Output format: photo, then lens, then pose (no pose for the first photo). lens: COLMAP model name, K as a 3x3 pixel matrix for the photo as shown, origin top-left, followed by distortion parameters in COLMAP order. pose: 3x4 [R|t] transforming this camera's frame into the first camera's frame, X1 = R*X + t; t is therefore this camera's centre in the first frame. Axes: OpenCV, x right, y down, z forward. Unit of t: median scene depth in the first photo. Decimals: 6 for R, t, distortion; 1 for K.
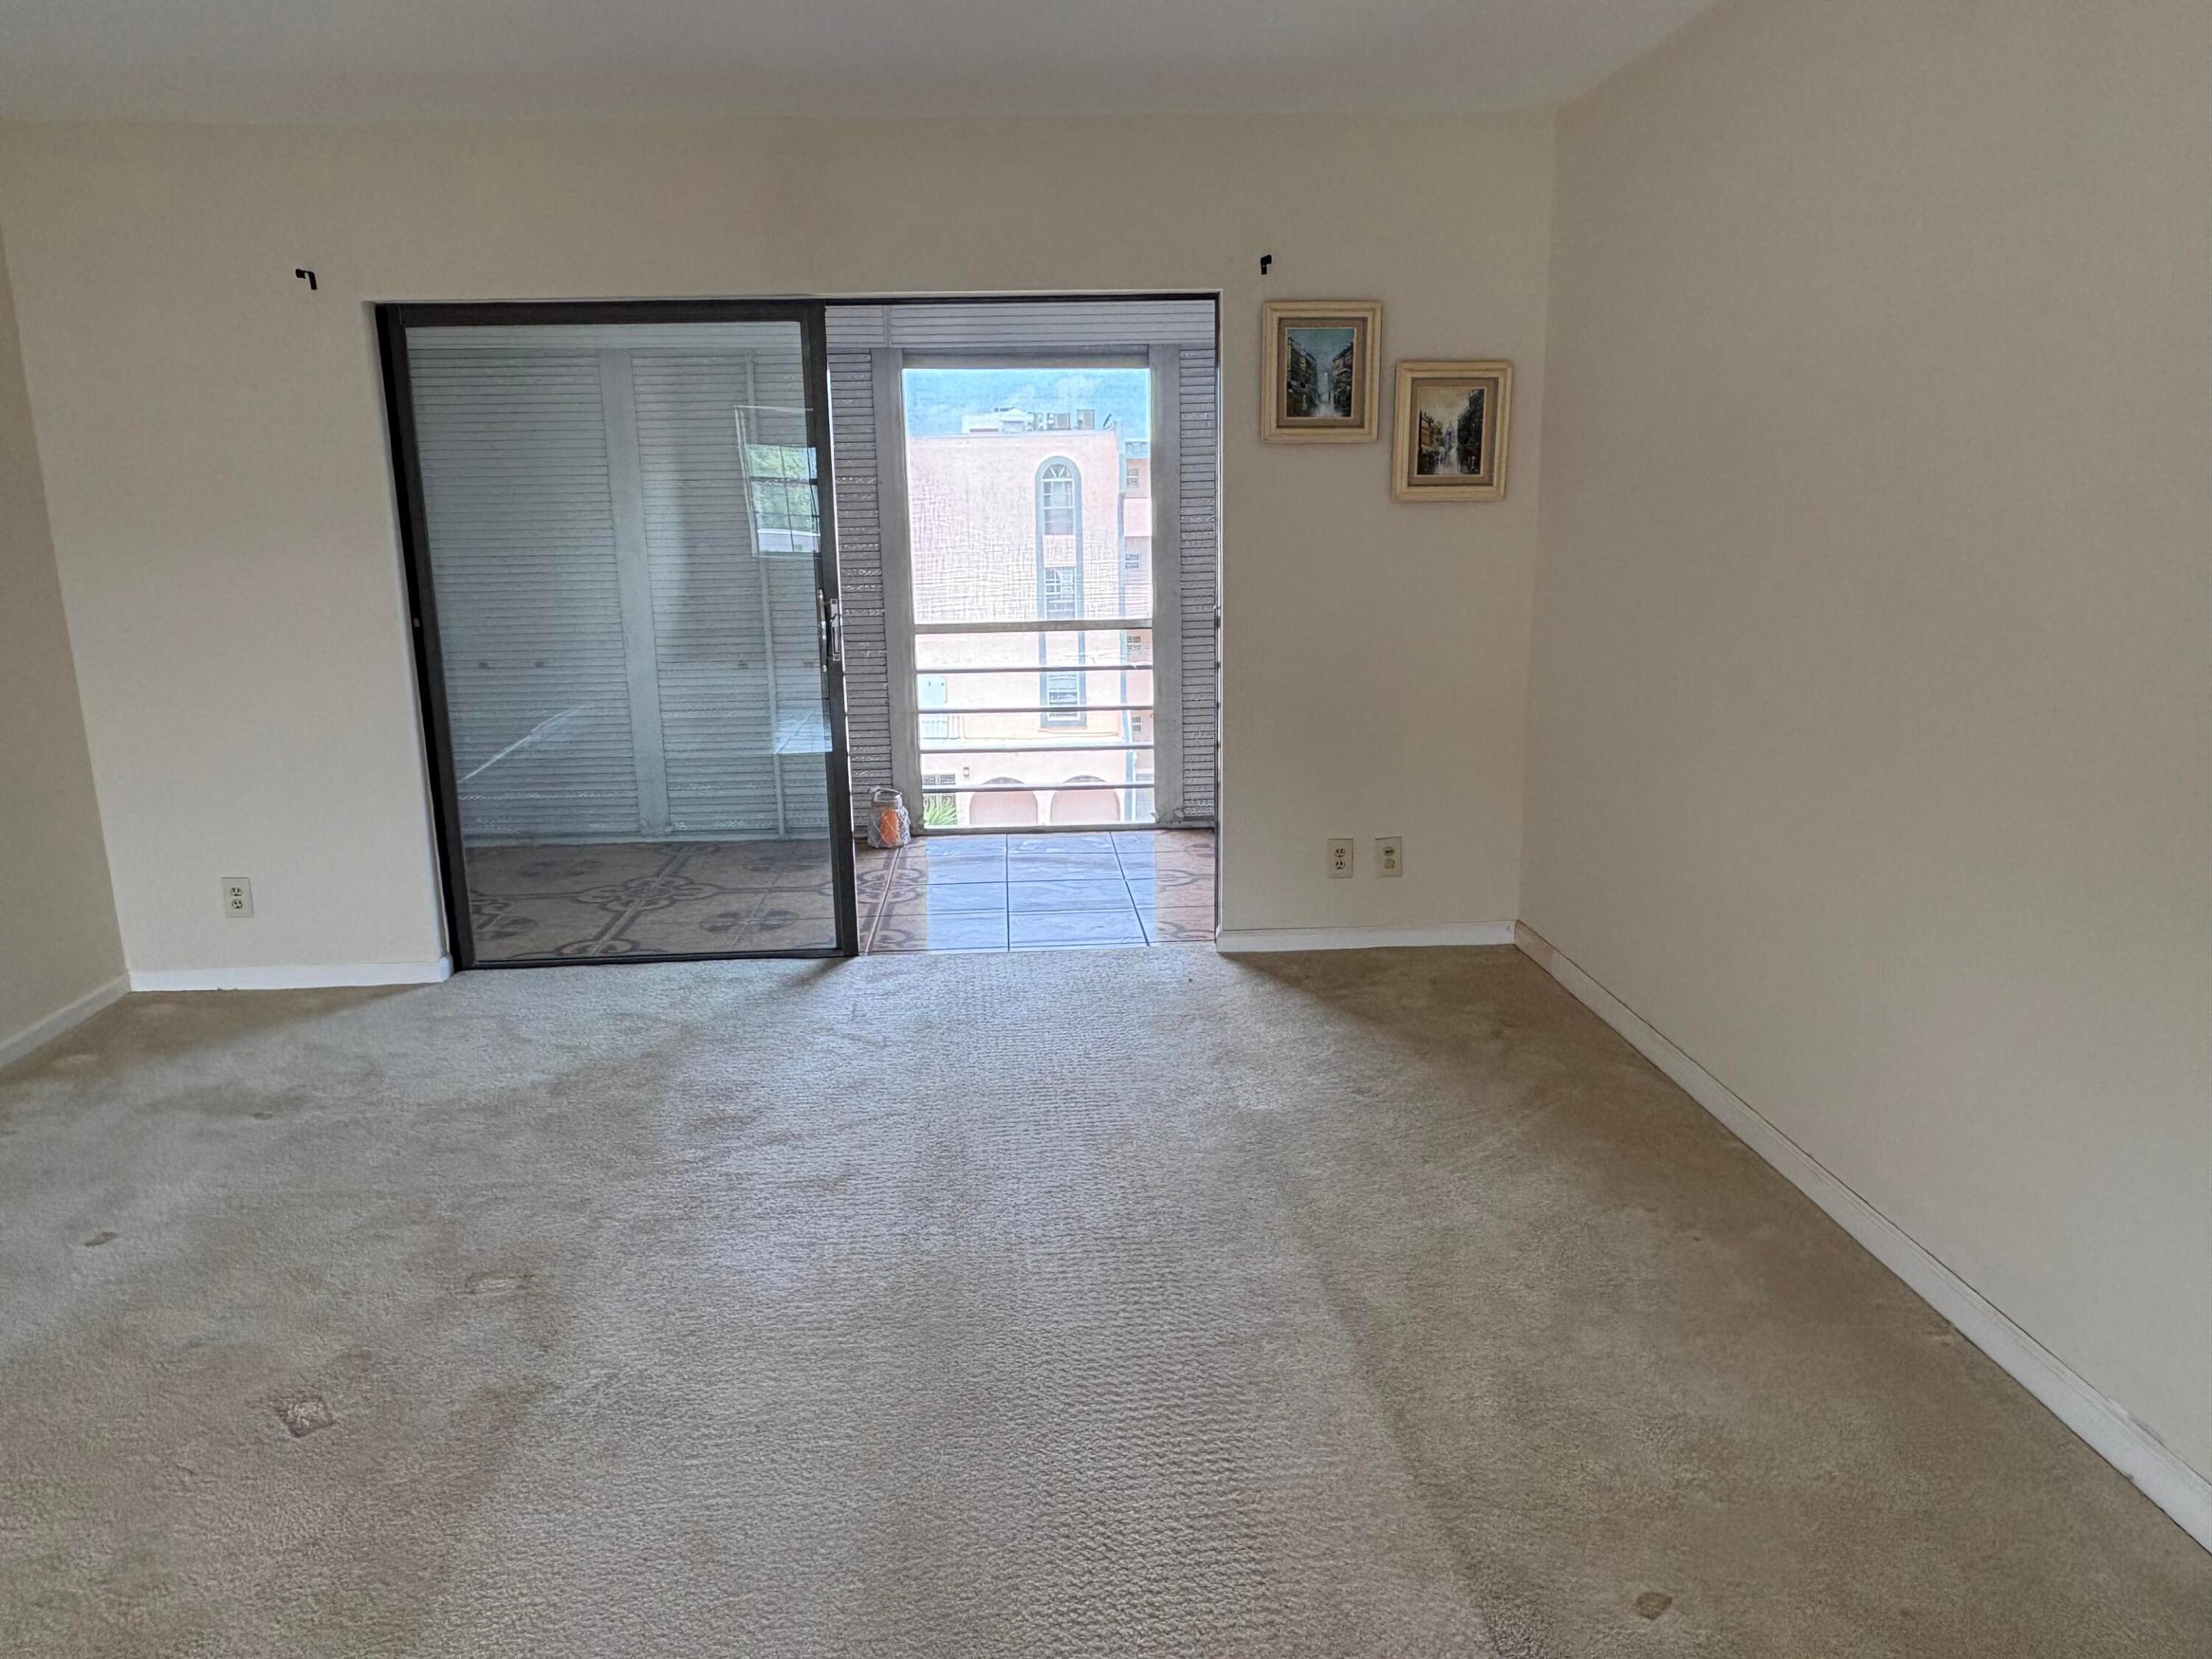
lens RADIAL K [[1553.7, 0, 1083.7], [0, 1553.7, 840.8], [0, 0, 1]] dist [0.009966, 0.001073]
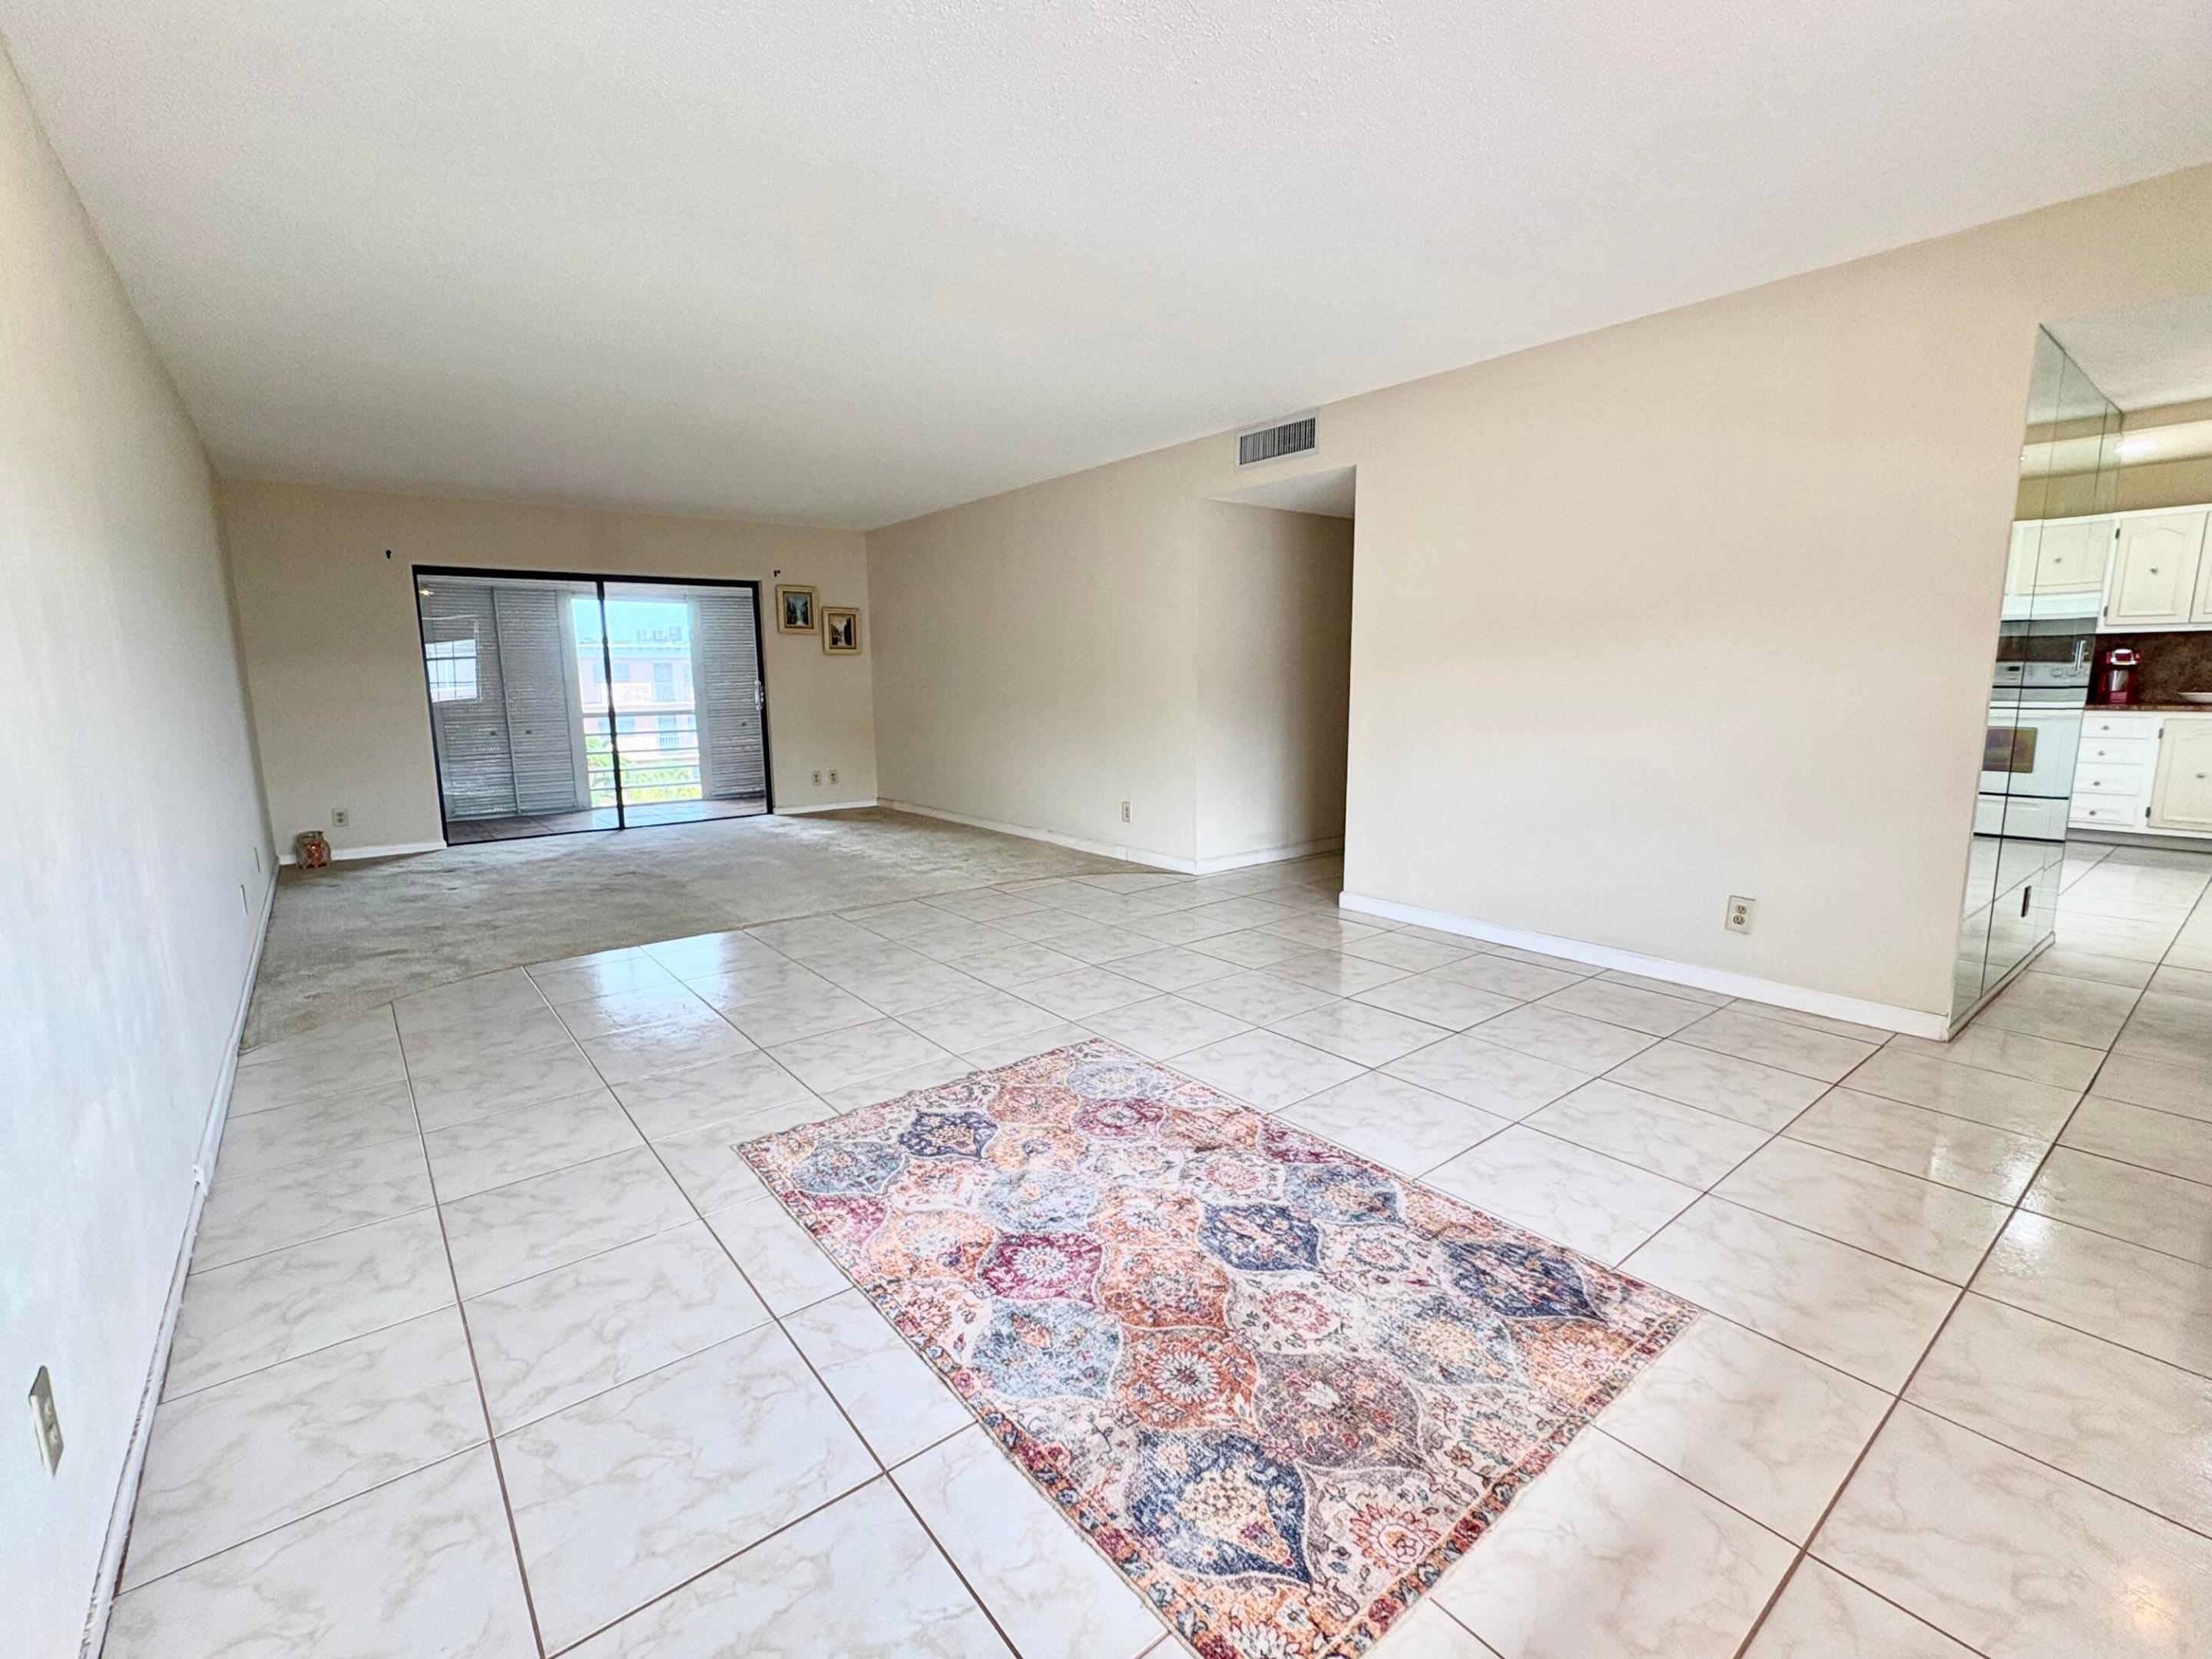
lens RADIAL K [[972.9, 0, 1106.0], [0, 972.9, 829.5], [0, 0, 1]] dist [0.000794, -0.000151]
pose [[0.816266, -0.082185, 0.571800, -0.380965], [0.124177, 0.991652, -0.034738, 0.206005], [-0.564171, 0.099360, 0.819658, -0.663387]]
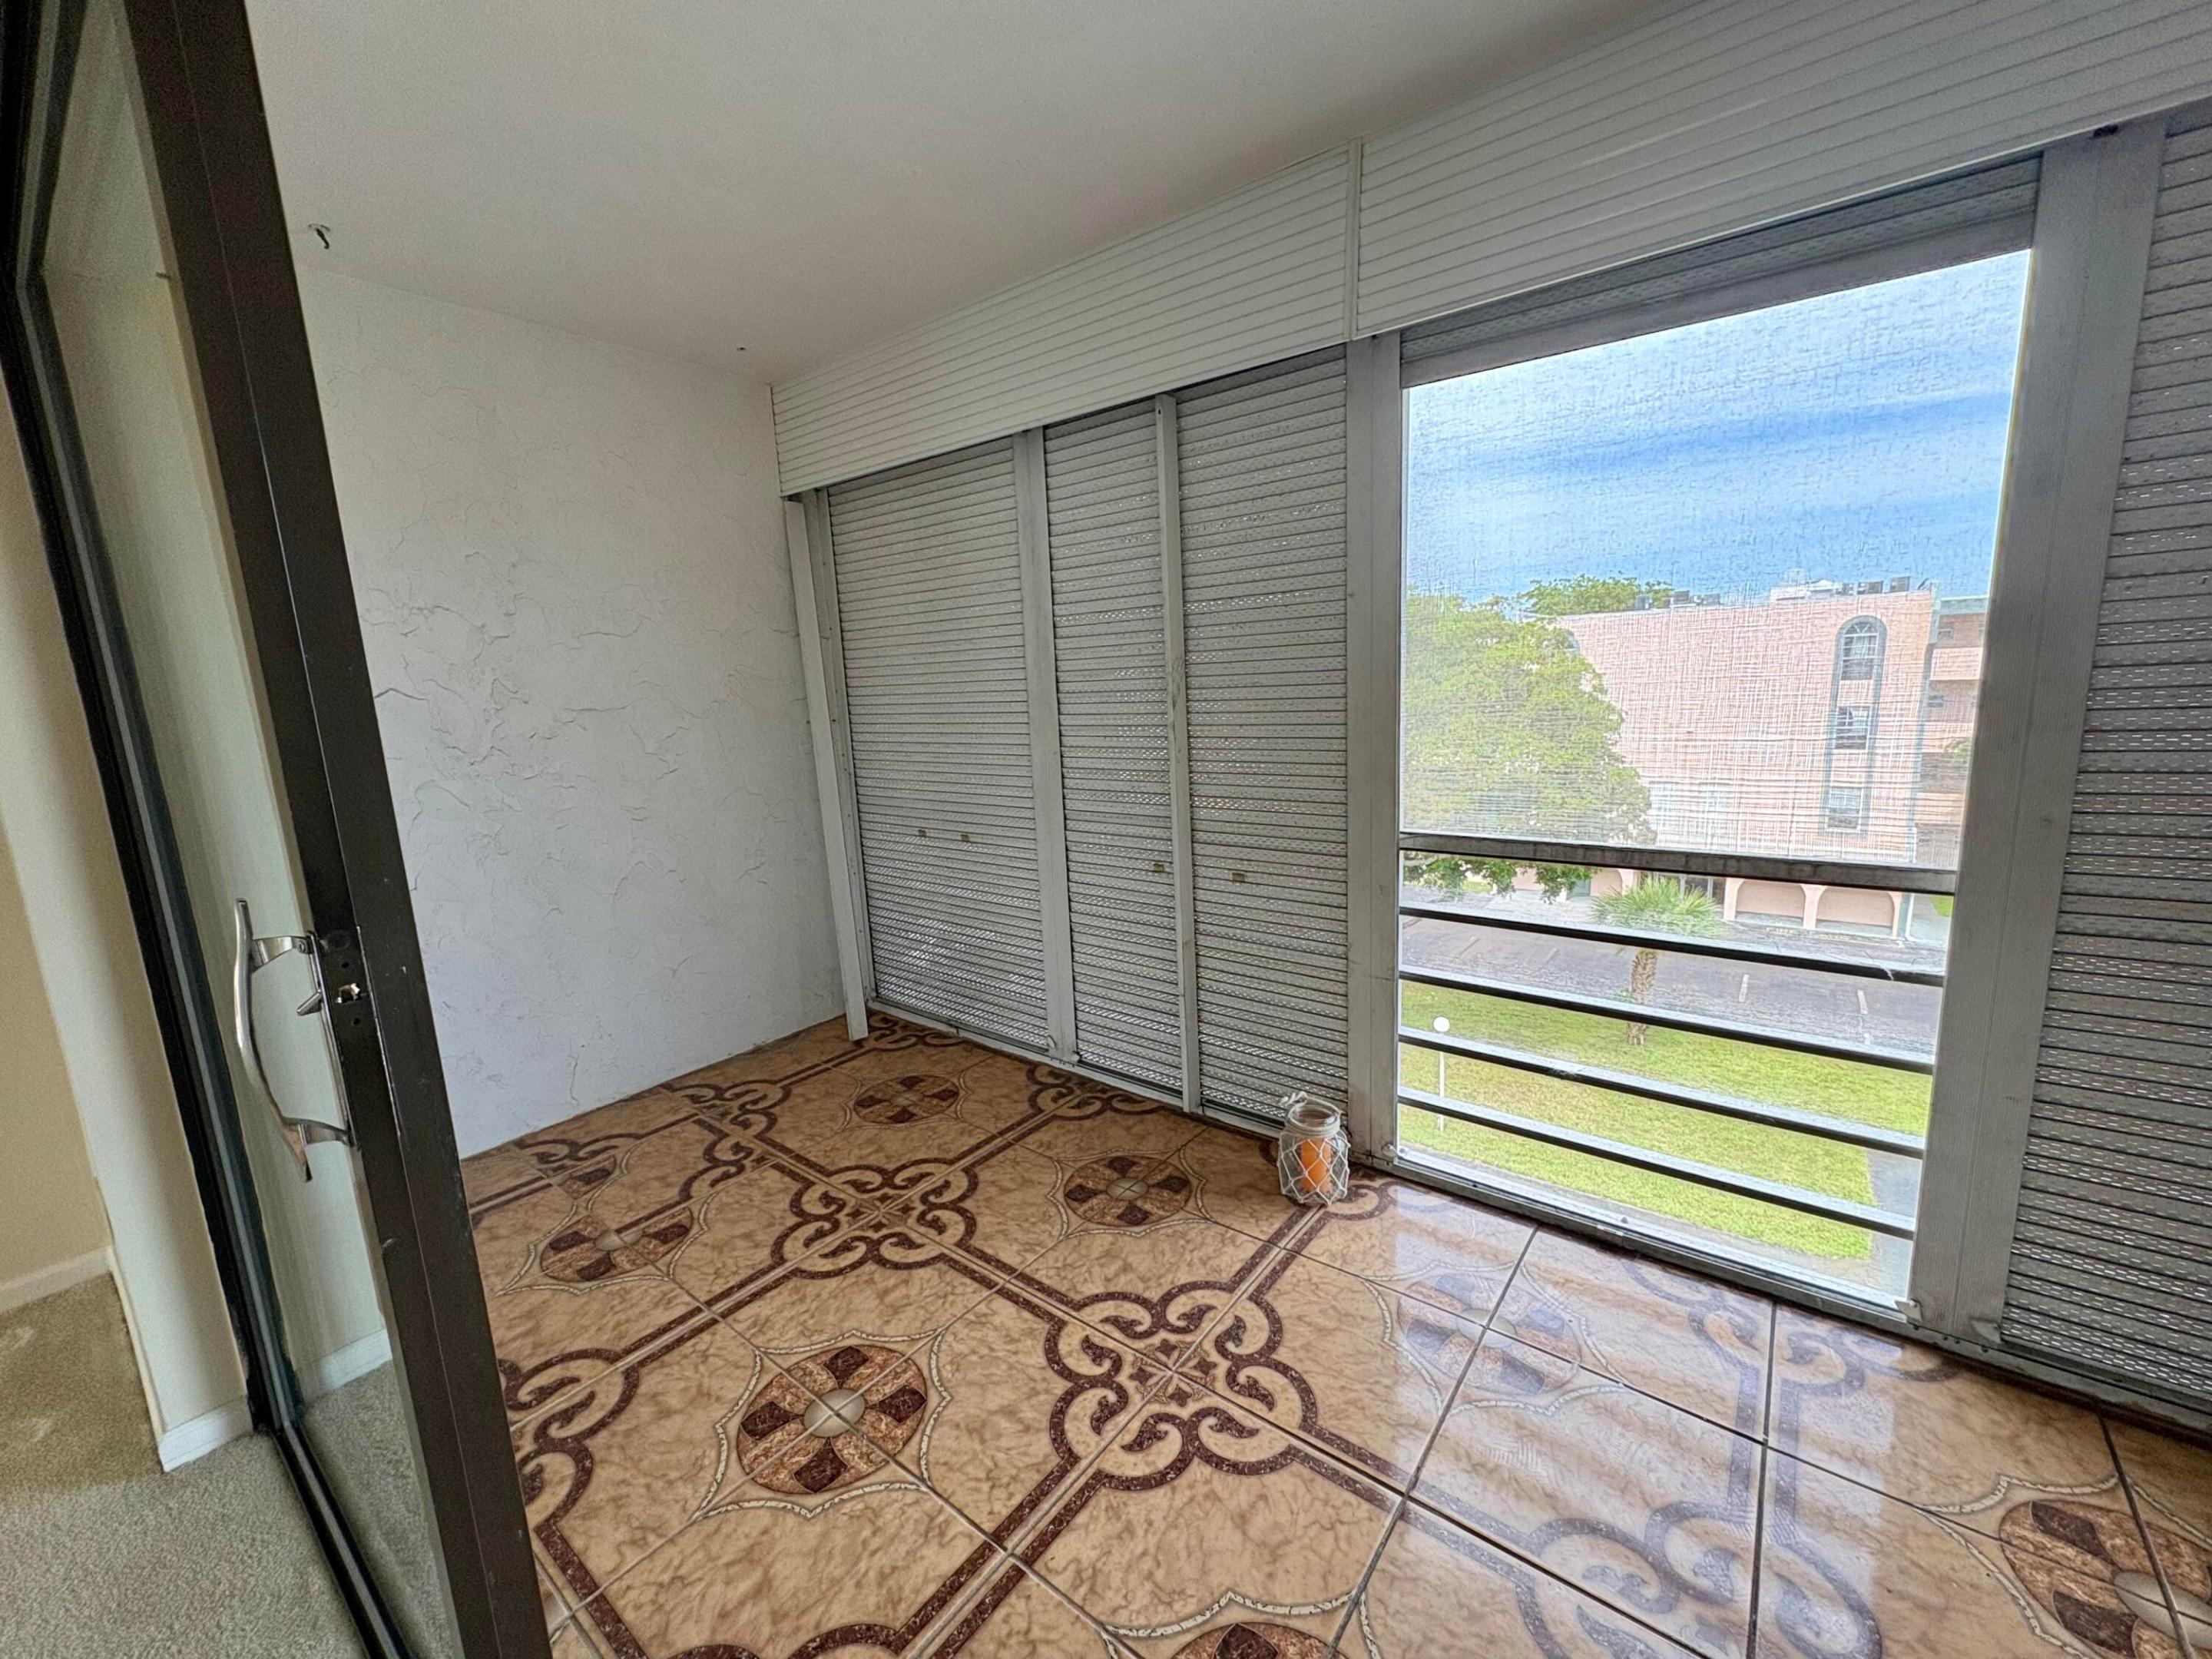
lens RADIAL K [[883.2, 0, 1103.2], [0, 883.2, 829.5], [0, 0, 1]] dist [0.002320, -0.000646]
pose [[0.751114, 0.096436, -0.653091, 0.031137], [-0.117231, 0.993034, 0.011806, -0.159629], [0.649680, 0.067695, 0.757188, 0.815866]]
